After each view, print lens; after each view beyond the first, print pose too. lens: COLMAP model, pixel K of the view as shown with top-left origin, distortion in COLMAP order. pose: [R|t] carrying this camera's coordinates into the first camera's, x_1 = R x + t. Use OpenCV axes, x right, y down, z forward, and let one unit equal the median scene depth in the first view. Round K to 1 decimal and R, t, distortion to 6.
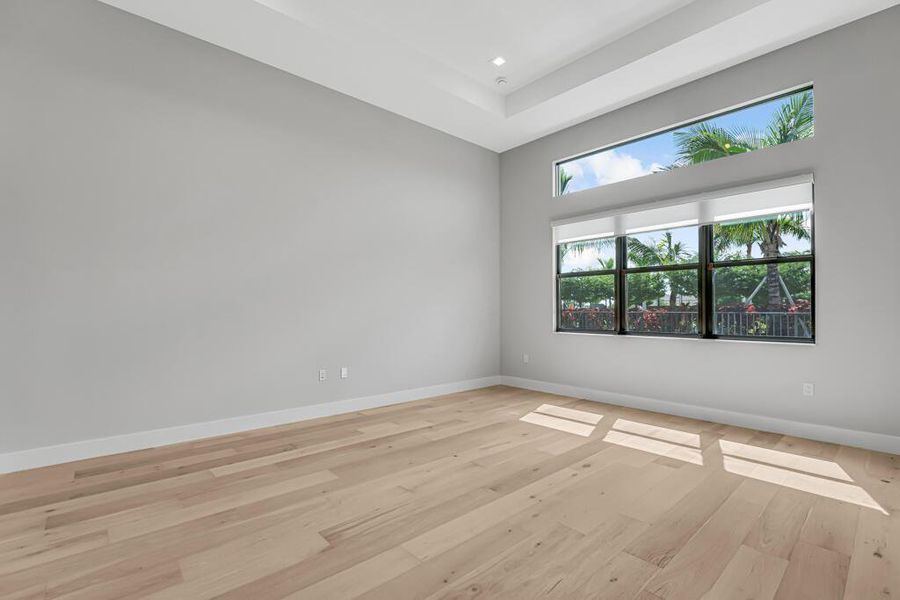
lens RADIAL K [[412.7, 0, 449.5], [0, 412.7, 295.4], [0, 0, 1]] dist [0.001079, 0.000149]
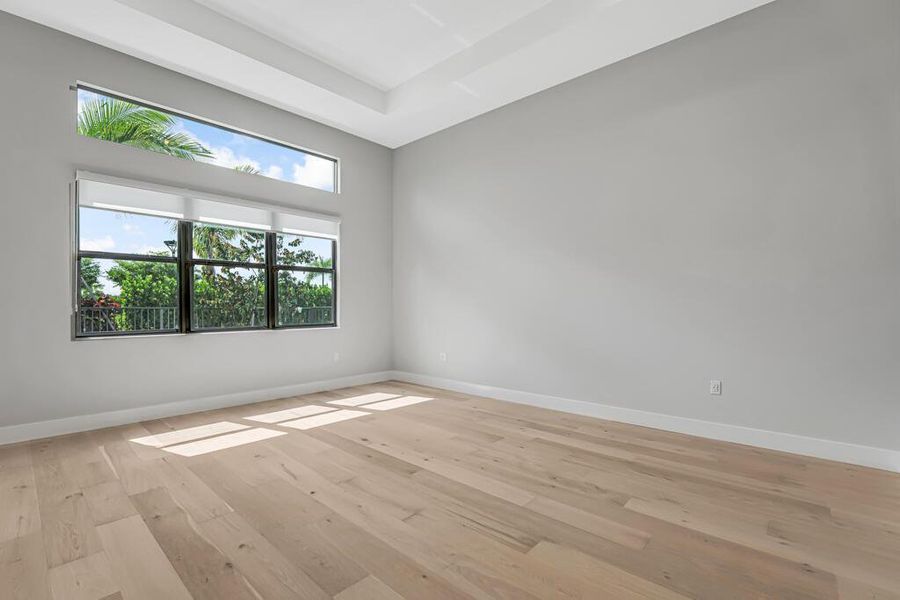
lens RADIAL K [[405.0, 0, 450.0], [0, 405.0, 300.0], [0, 0, 1]] dist [-0.020243, -0.000005]
pose [[-0.092256, 0.009417, 0.995691, -0.660894], [-0.031492, 0.999427, -0.012370, 0.021829], [-0.995237, -0.032498, -0.091907, 0.705810]]
